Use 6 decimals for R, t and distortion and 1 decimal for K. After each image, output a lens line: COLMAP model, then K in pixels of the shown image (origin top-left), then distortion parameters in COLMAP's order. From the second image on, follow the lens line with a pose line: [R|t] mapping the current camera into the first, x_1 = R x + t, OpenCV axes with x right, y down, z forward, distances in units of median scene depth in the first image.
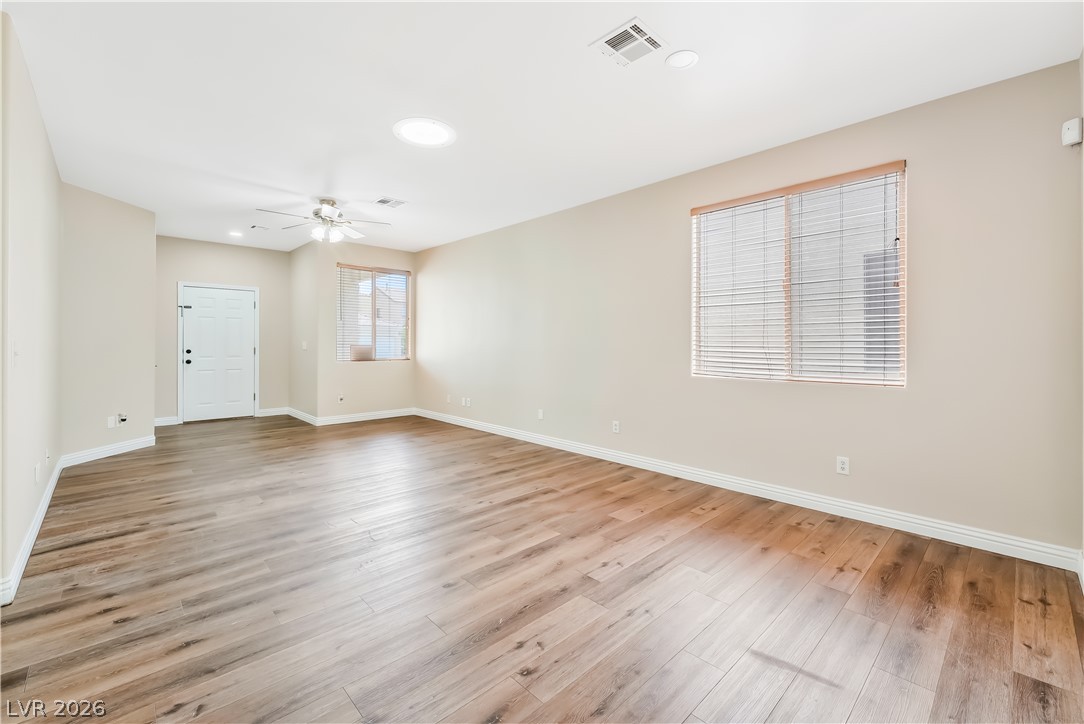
lens RADIAL K [[438.4, 0, 542.7], [0, 438.4, 351.3], [0, 0, 1]] dist [-0.000987, -0.000914]
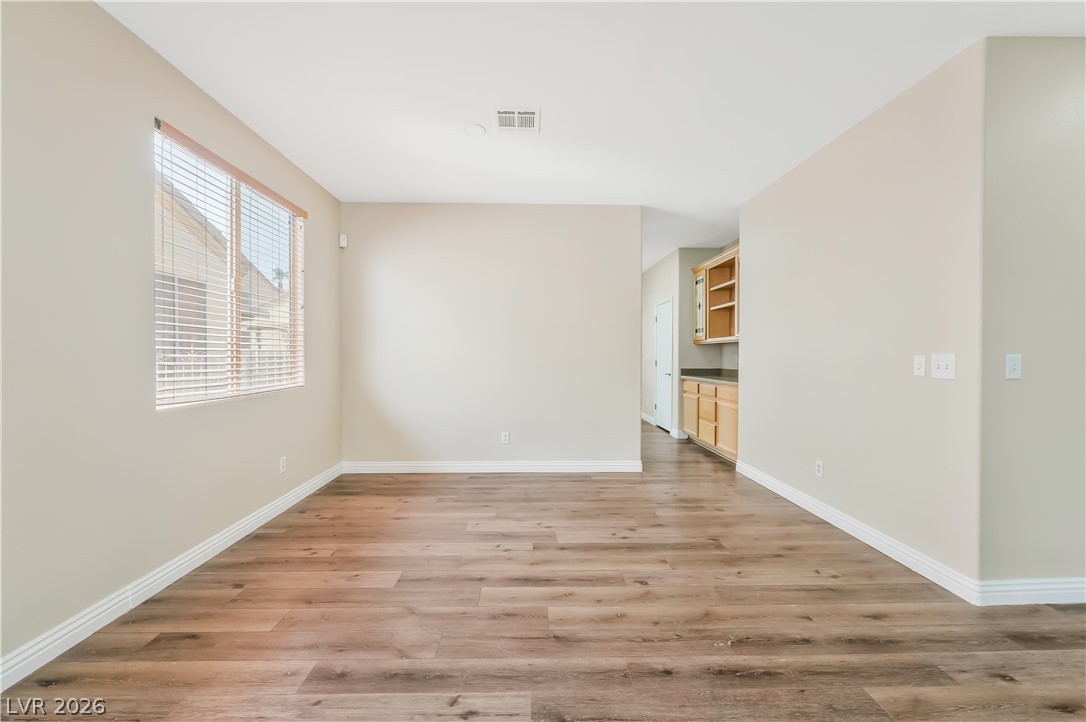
lens RADIAL K [[436.1, 0, 542.3], [0, 436.1, 358.6], [0, 0, 1]] dist [-0.000826, -0.000421]
pose [[-0.733638, -0.011606, 0.679442, -0.600016], [0.008364, 0.999624, 0.026106, -0.029601], [-0.679489, 0.024835, -0.733265, 1.545043]]
